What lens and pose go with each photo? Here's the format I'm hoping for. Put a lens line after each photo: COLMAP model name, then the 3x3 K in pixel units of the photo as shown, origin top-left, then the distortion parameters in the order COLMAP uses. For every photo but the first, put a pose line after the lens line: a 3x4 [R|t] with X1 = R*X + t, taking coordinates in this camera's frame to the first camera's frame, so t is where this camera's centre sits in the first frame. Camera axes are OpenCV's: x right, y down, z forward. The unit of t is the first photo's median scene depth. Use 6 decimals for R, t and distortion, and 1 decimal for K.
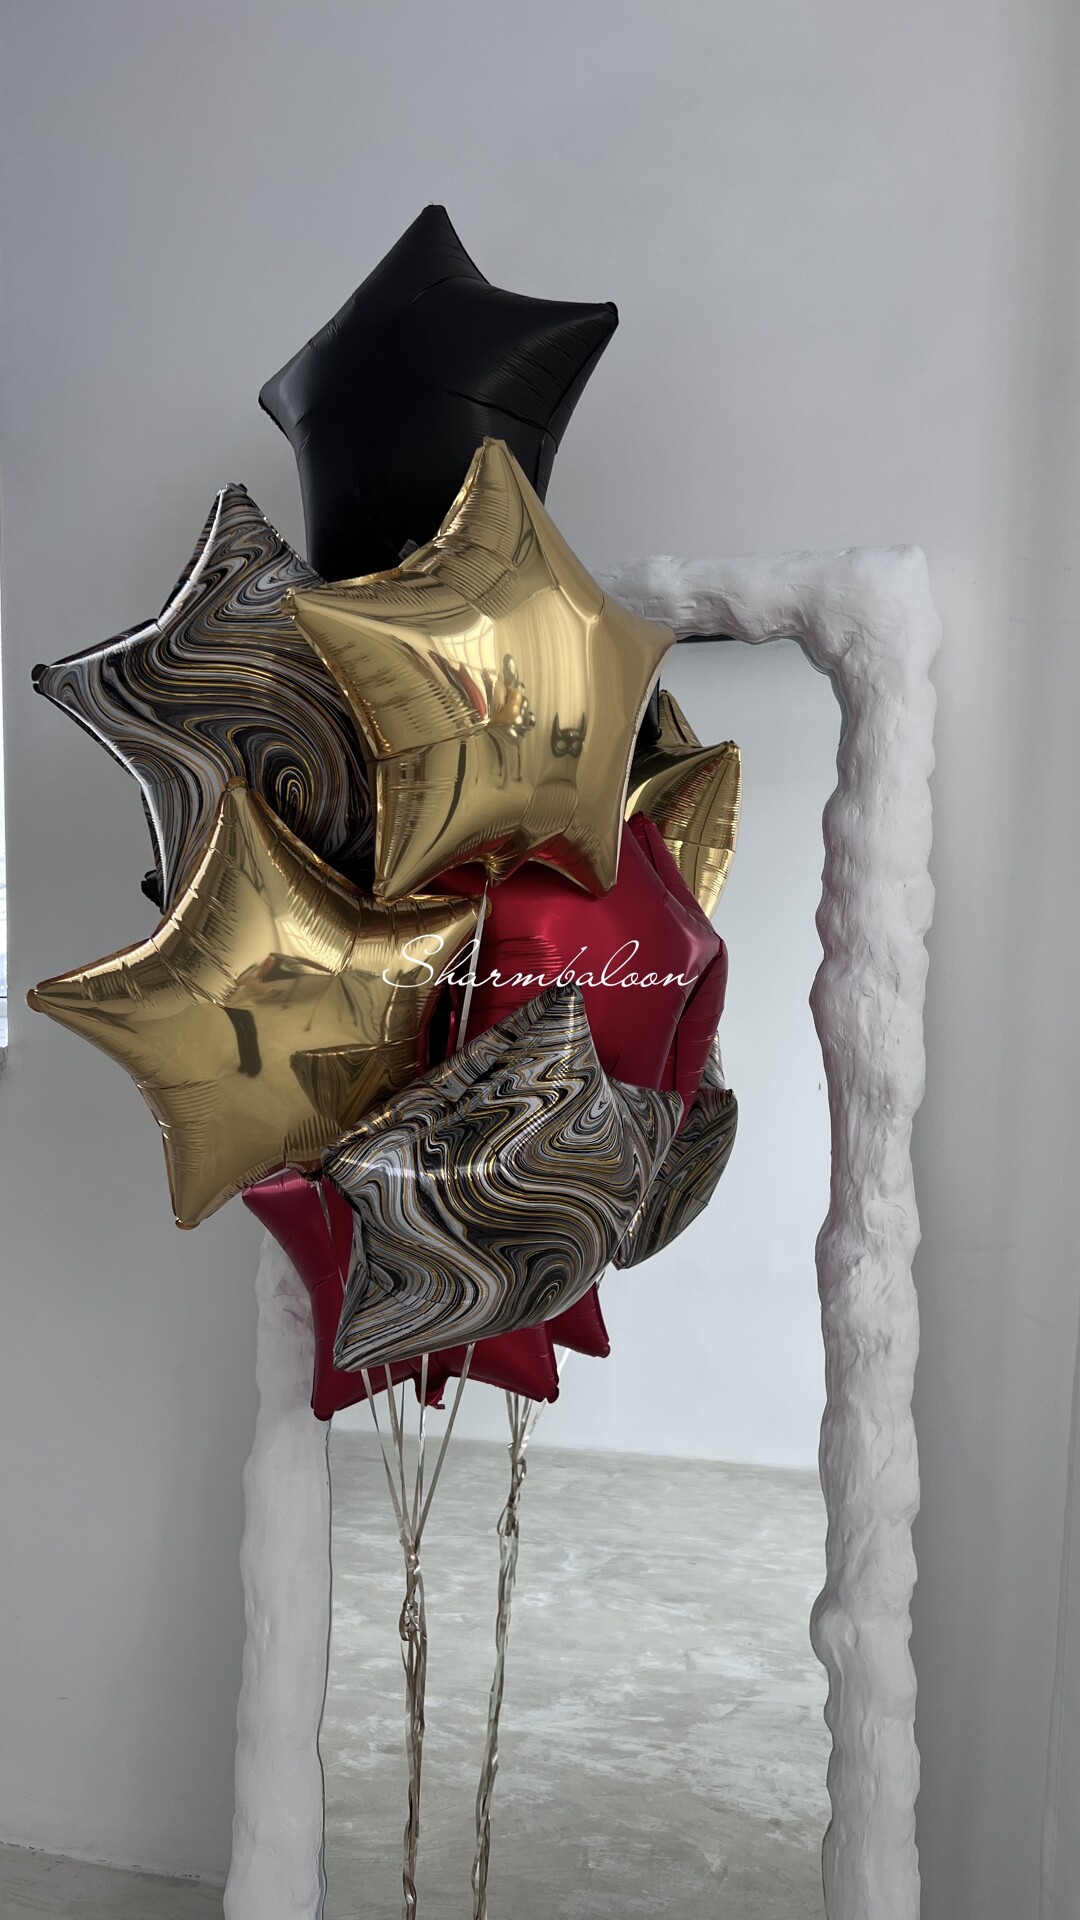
lens RADIAL K [[1488.5, 0, 540.0], [0, 1488.5, 960.0], [0, 0, 1]] dist [0.014162, 0.006348]
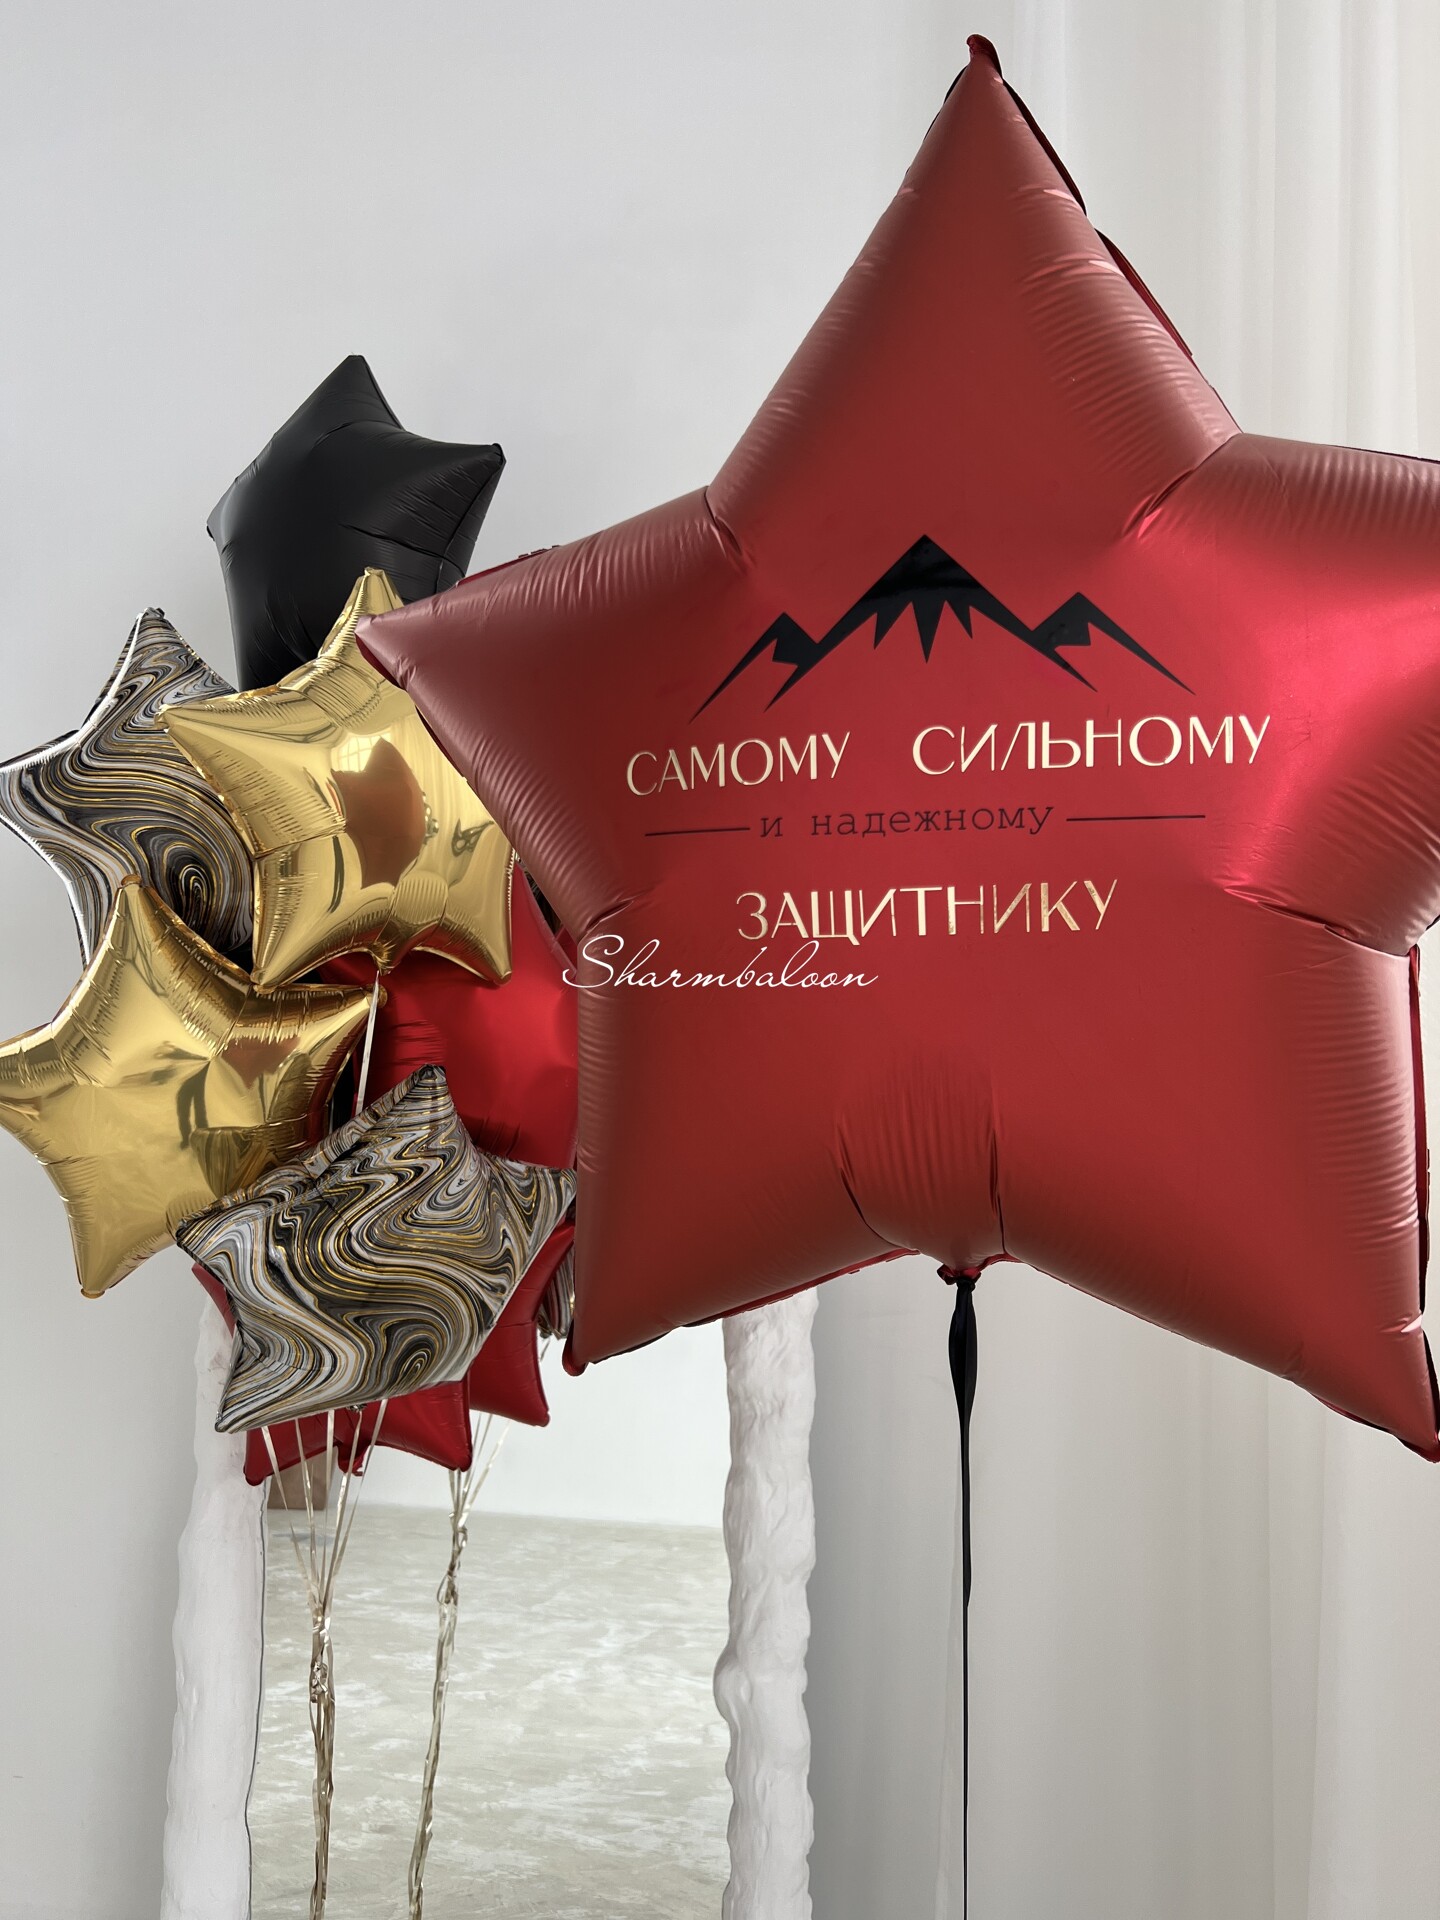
lens RADIAL K [[1468.4, 0, 717.1], [0, 1468.4, 921.2], [0, 0, 1]] dist [-0.040047, 0.048254]
pose [[0.999183, -0.002702, 0.040325, 0.148275], [0.005893, 0.996838, -0.079240, -0.003144], [-0.039983, 0.079413, 0.996040, -0.056196]]
